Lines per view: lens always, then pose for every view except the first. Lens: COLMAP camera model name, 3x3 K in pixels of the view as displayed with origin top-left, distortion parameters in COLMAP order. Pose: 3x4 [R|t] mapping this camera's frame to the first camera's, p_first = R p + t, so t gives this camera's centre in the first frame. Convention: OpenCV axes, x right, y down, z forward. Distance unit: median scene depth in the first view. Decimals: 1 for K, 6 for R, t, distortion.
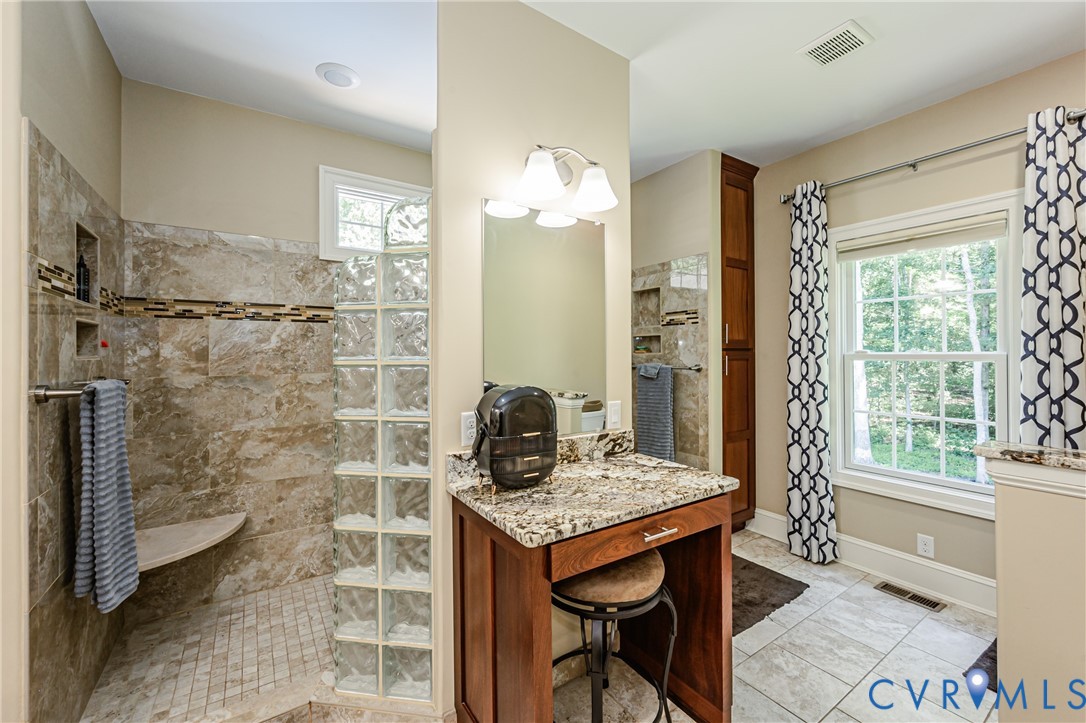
lens RADIAL K [[438.4, 0, 544.8], [0, 438.4, 356.9], [0, 0, 1]] dist [0.000466, 0.000042]
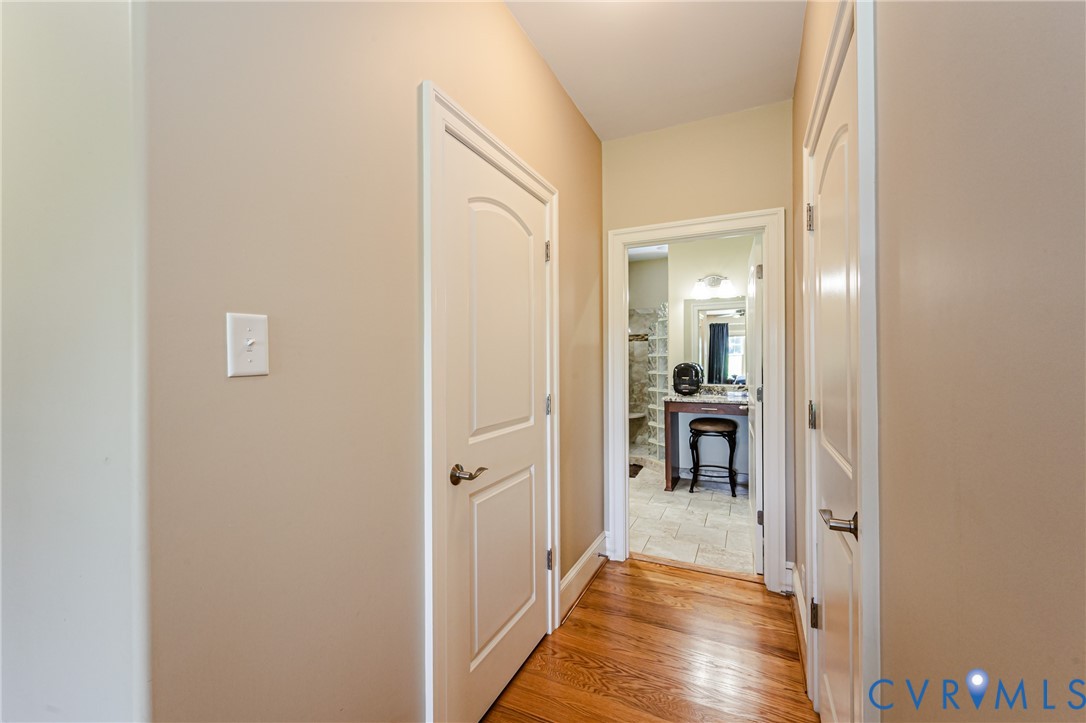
lens RADIAL K [[438.4, 0, 543.6], [0, 438.4, 361.6], [0, 0, 1]] dist [0.000466, 0.000042]
pose [[0.500597, -0.000530, -0.865681, 1.833148], [0.001212, 0.999999, 0.000088, 0.056711], [0.865680, -0.001093, 0.500597, -1.199953]]
